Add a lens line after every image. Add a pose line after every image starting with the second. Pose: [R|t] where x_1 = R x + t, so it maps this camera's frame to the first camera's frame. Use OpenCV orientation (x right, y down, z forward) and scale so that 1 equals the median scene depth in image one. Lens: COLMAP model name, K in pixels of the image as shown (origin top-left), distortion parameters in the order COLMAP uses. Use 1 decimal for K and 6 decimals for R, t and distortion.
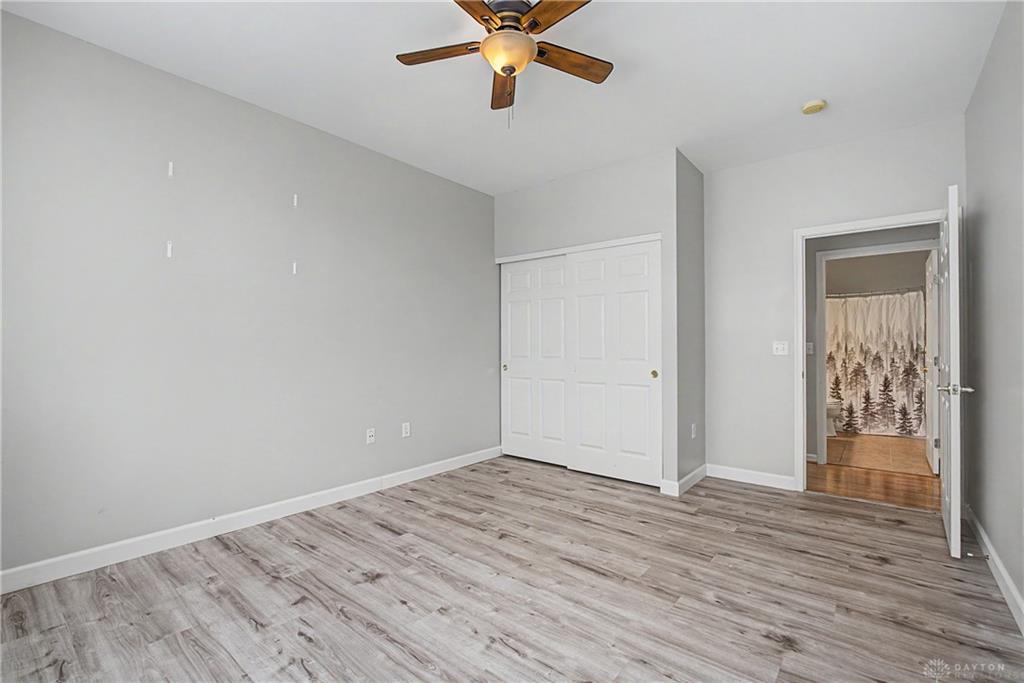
lens RADIAL K [[449.6, 0, 512.6], [0, 449.6, 342.4], [0, 0, 1]] dist [-0.013813, 0.002050]
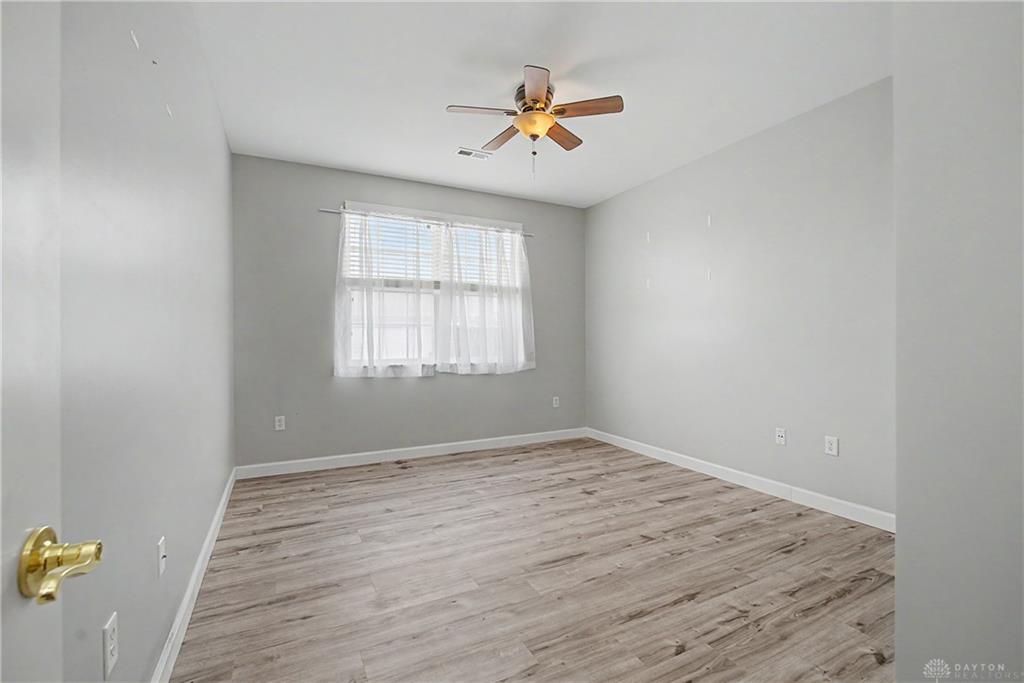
lens RADIAL K [[449.6, 0, 512.6], [0, 449.6, 342.4], [0, 0, 1]] dist [-0.013813, 0.002050]
pose [[-0.396913, 0.002700, -0.917852, 0.952152], [0.013545, 0.999904, -0.002916, 0.014791], [0.917756, -0.013590, -0.396911, 1.104784]]
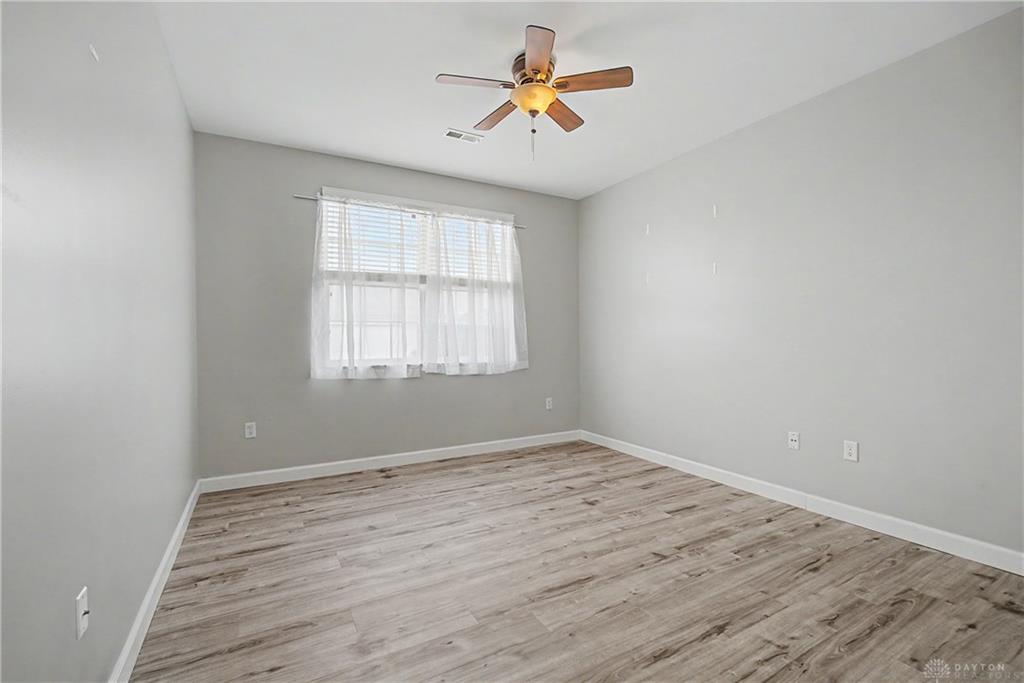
lens RADIAL K [[449.6, 0, 512.6], [0, 449.6, 342.4], [0, 0, 1]] dist [-0.013813, 0.002050]
pose [[-0.361677, 0.007022, -0.932277, 0.871826], [0.015645, 0.999877, 0.001462, 0.013810], [0.932172, -0.014057, -0.361742, 1.037601]]
